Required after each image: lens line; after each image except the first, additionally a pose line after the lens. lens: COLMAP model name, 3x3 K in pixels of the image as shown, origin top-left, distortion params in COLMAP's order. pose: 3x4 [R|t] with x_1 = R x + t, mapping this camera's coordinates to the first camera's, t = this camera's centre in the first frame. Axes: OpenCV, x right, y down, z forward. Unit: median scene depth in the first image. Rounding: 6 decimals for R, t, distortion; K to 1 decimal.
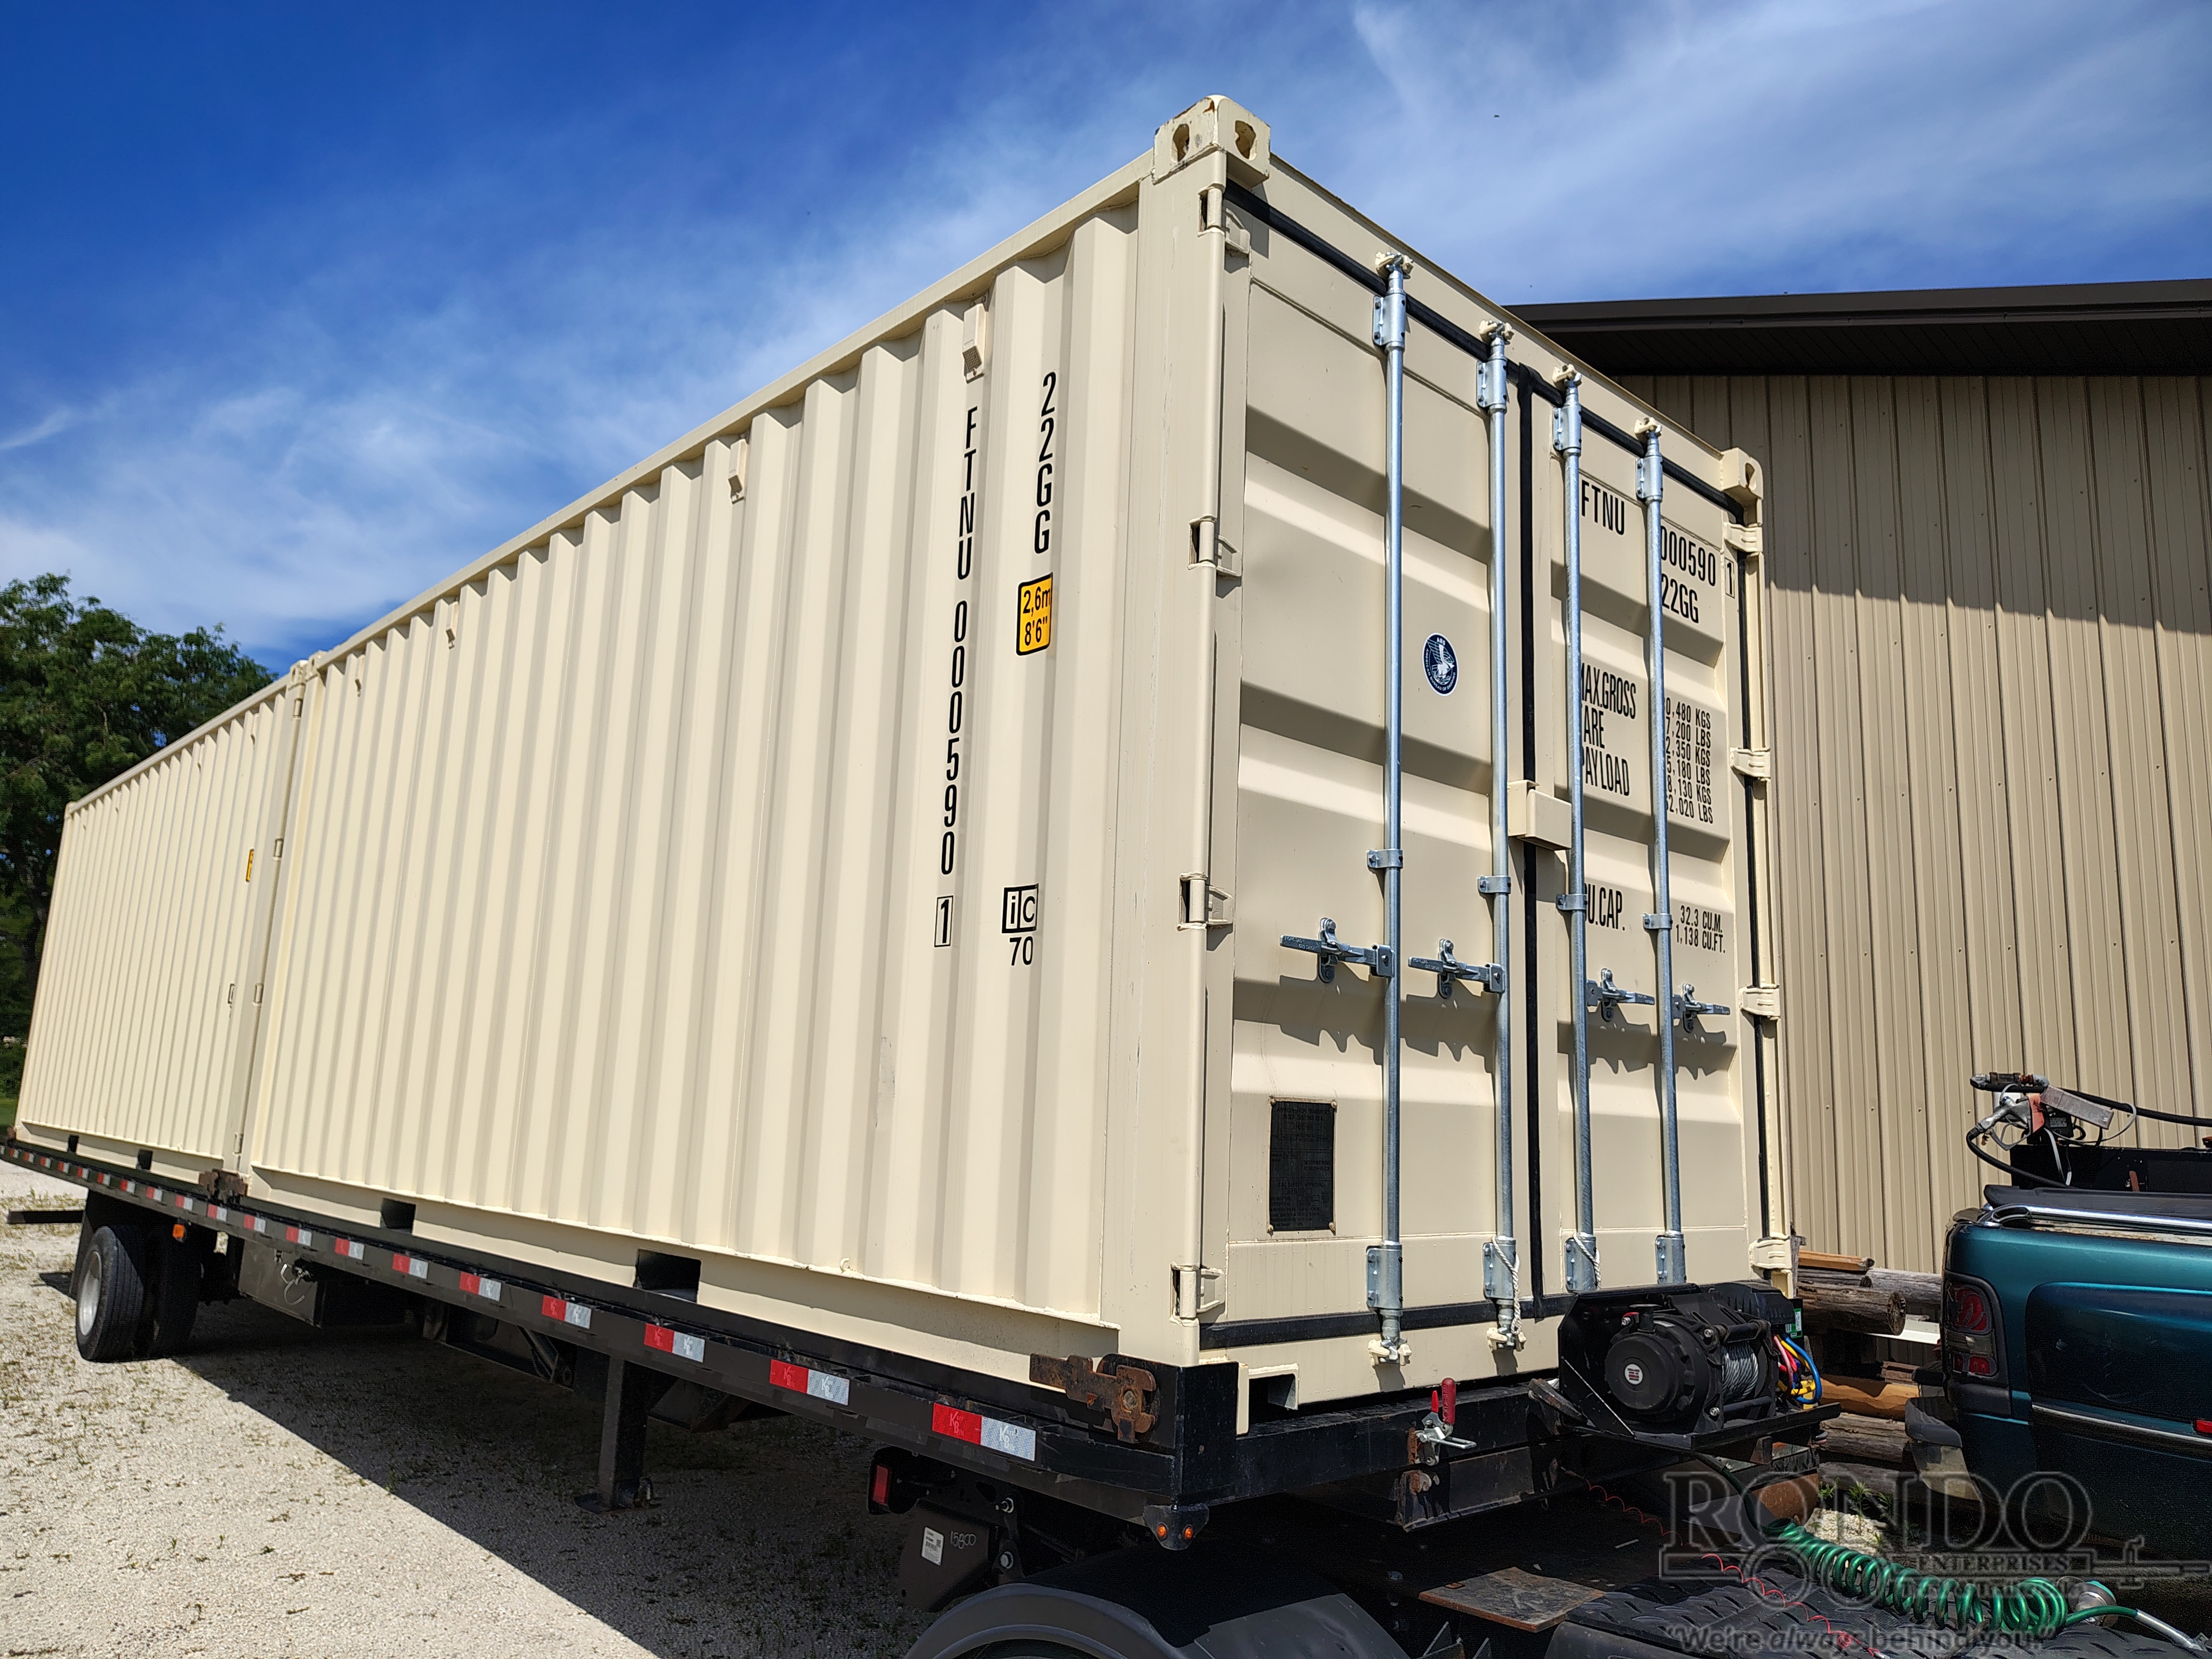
lens RADIAL K [[1518.3, 0, 1110.5], [0, 1518.3, 824.1], [0, 0, 1]] dist [0.010626, -0.014577]
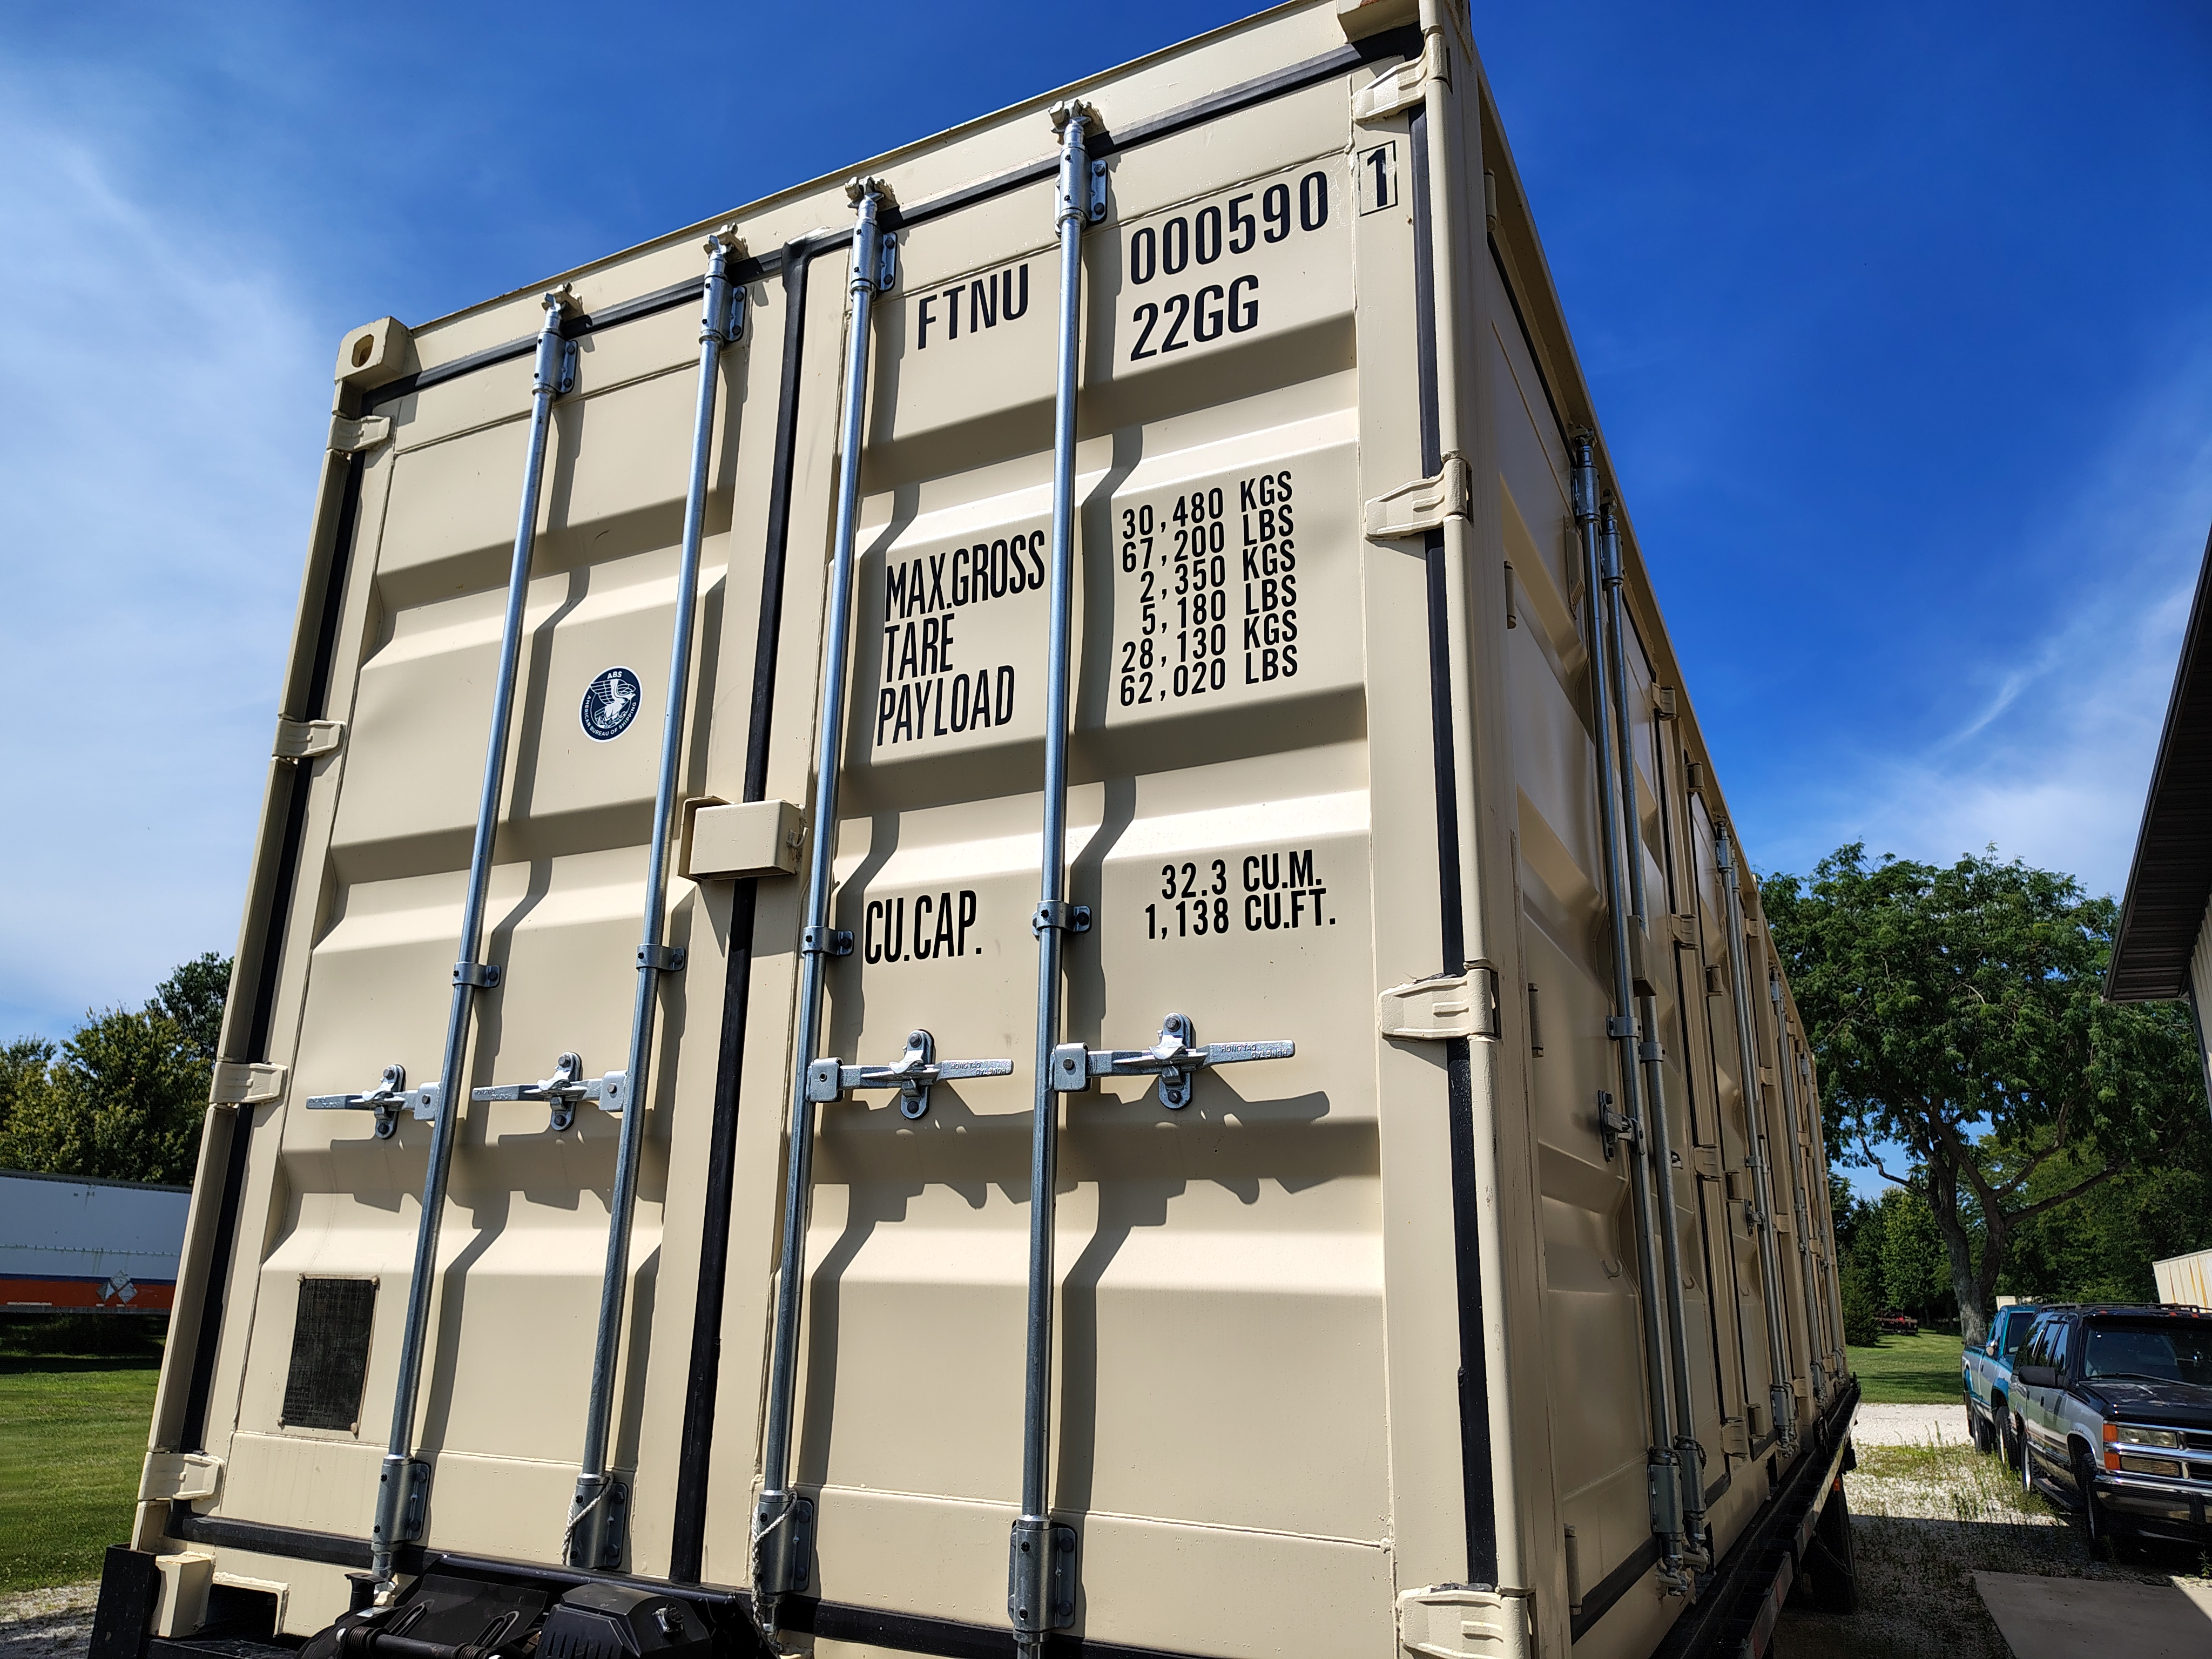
lens RADIAL K [[1518.3, 0, 1128.3], [0, 1518.3, 846.3], [0, 0, 1]] dist [0.010626, -0.014577]
pose [[0.353533, -0.293811, -0.888082, 0.895998], [0.170345, 0.953738, -0.247721, 0.186361], [0.919781, -0.063703, 0.387227, 0.847874]]
